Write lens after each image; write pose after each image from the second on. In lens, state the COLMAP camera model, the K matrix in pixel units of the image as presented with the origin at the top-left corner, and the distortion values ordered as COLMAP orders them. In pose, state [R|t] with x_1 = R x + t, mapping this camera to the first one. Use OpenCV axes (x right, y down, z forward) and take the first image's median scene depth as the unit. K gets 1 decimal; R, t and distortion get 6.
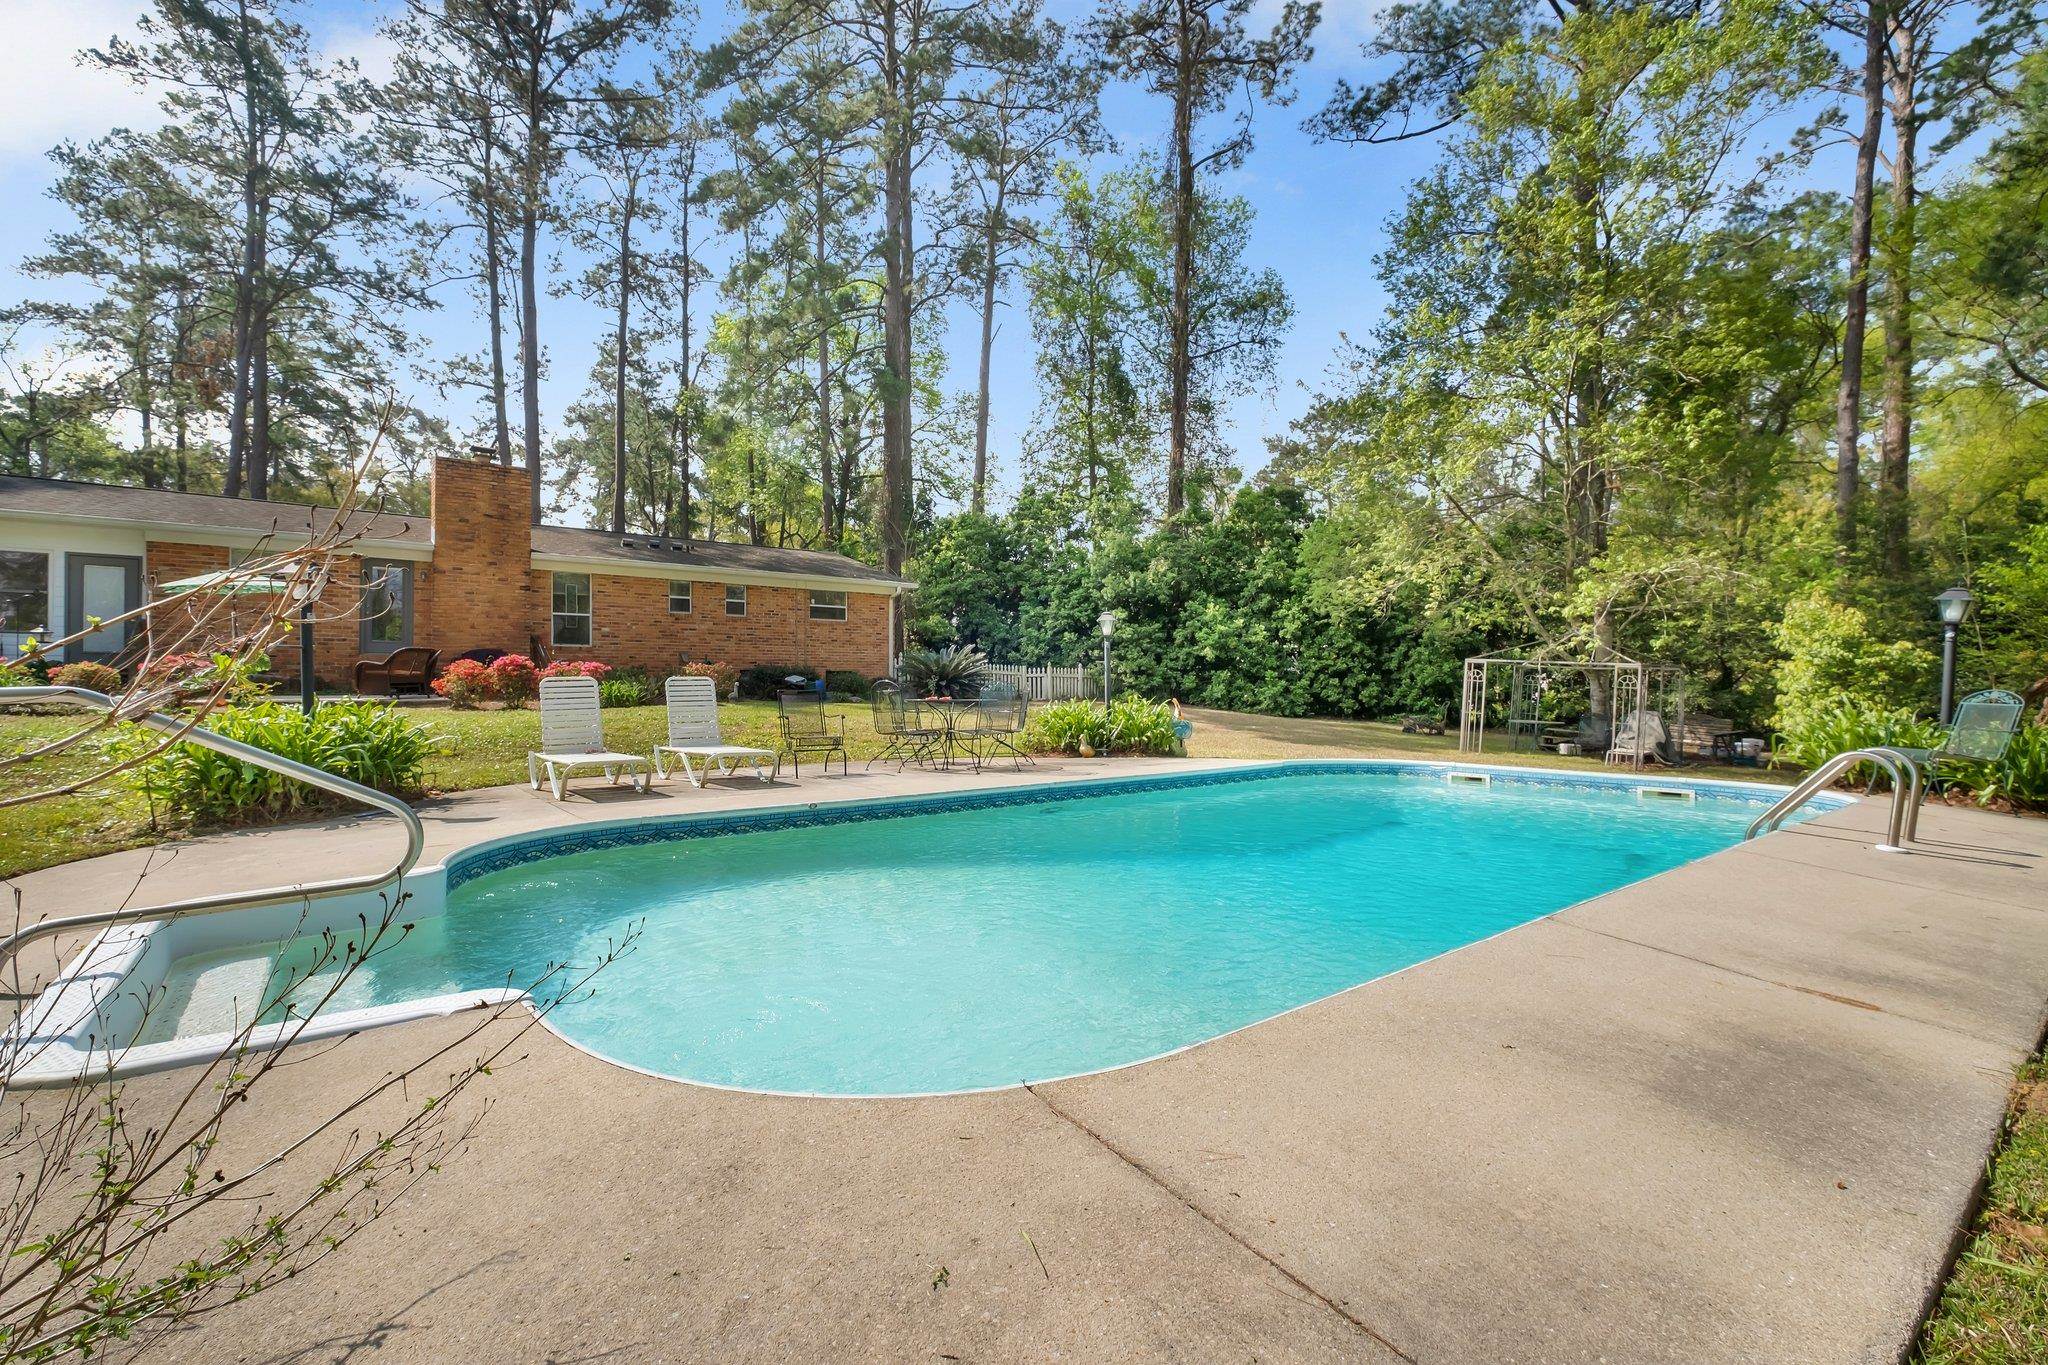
lens RADIAL K [[887.1, 0, 1012.8], [0, 887.1, 676.4], [0, 0, 1]] dist [-0.011119, 0.000669]
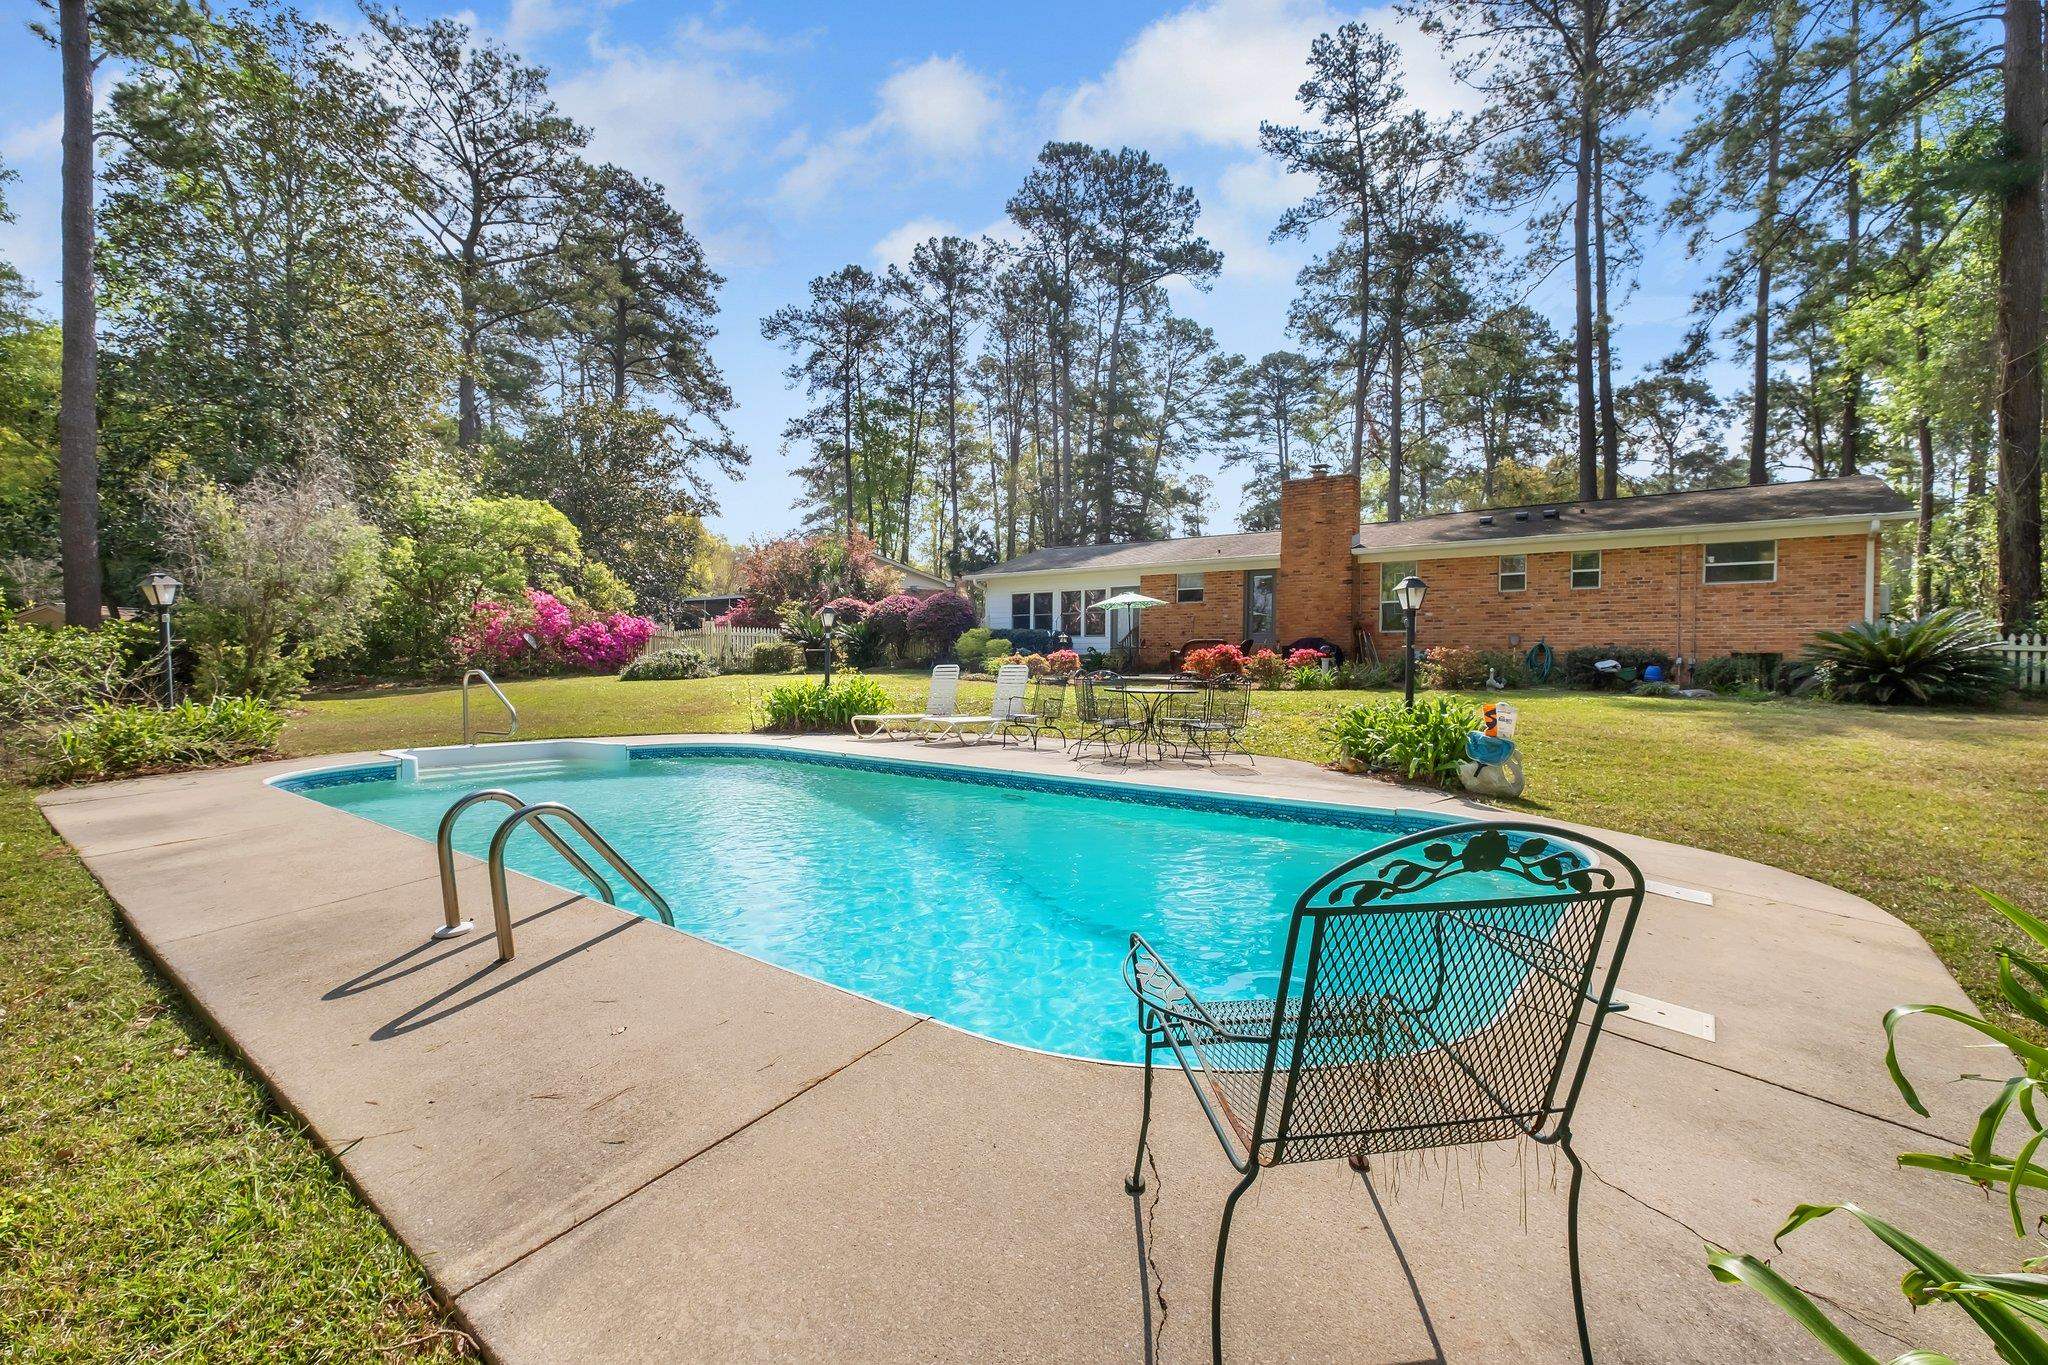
lens RADIAL K [[887.1, 0, 1003.7], [0, 887.1, 684.6], [0, 0, 1]] dist [-0.011119, 0.000669]
pose [[0.243524, 0.028061, -0.969489, 0.278194], [0.003897, 0.999545, 0.029910, -0.003375], [0.969887, -0.011062, 0.243304, 0.194168]]
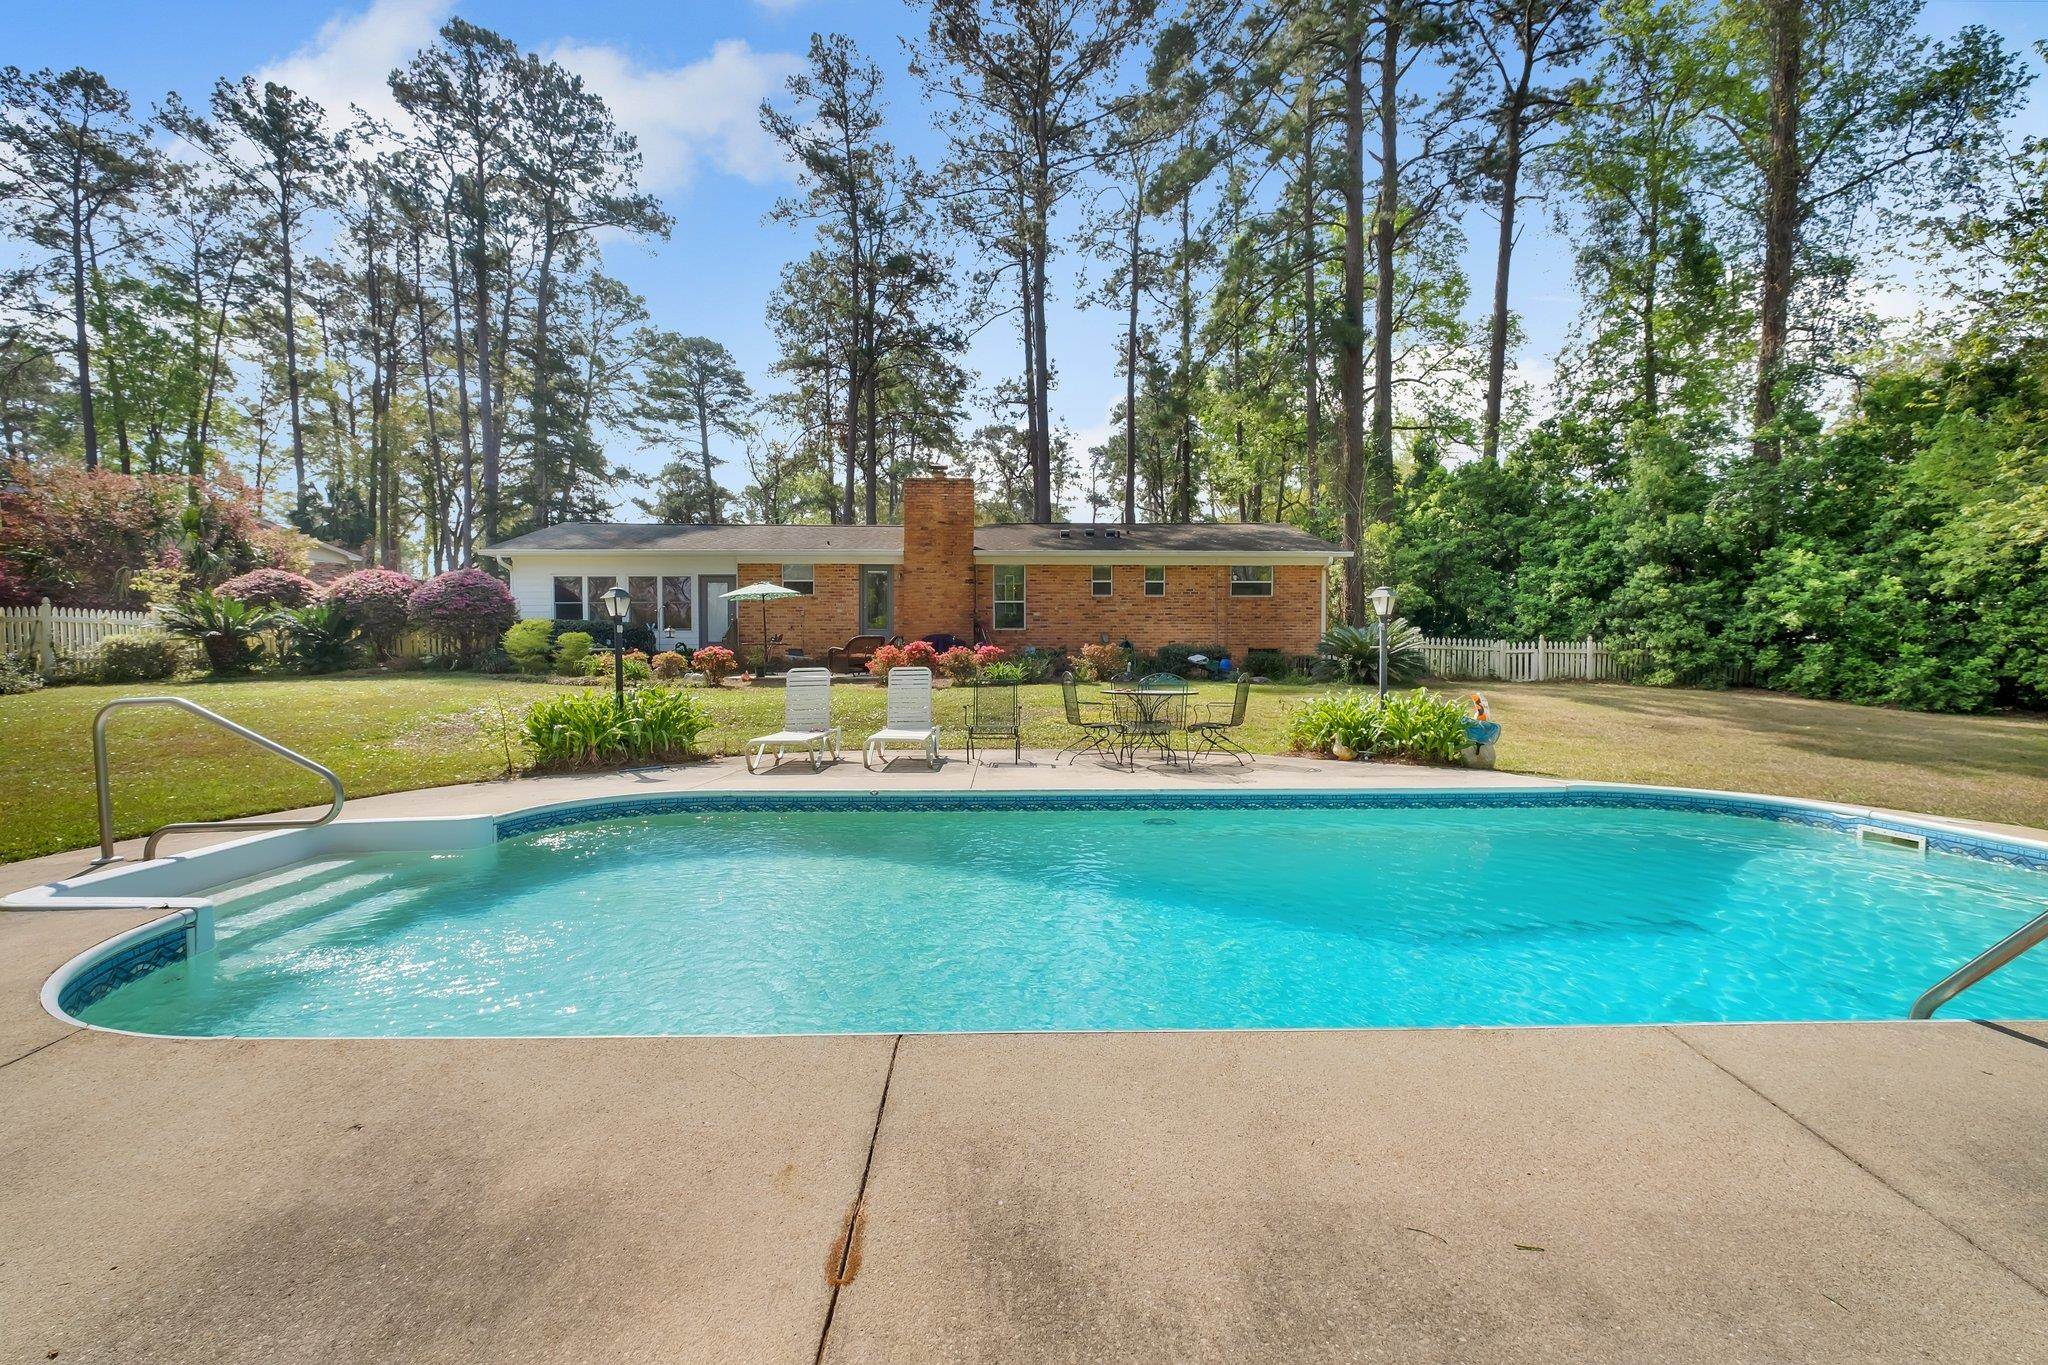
lens RADIAL K [[887.1, 0, 1013.3], [0, 887.1, 684.8], [0, 0, 1]] dist [-0.011119, 0.000669]
pose [[0.808701, 0.017909, -0.587947, 0.121714], [0.007098, 0.999167, 0.040198, -0.006330], [0.588177, -0.036681, 0.807900, 0.050758]]
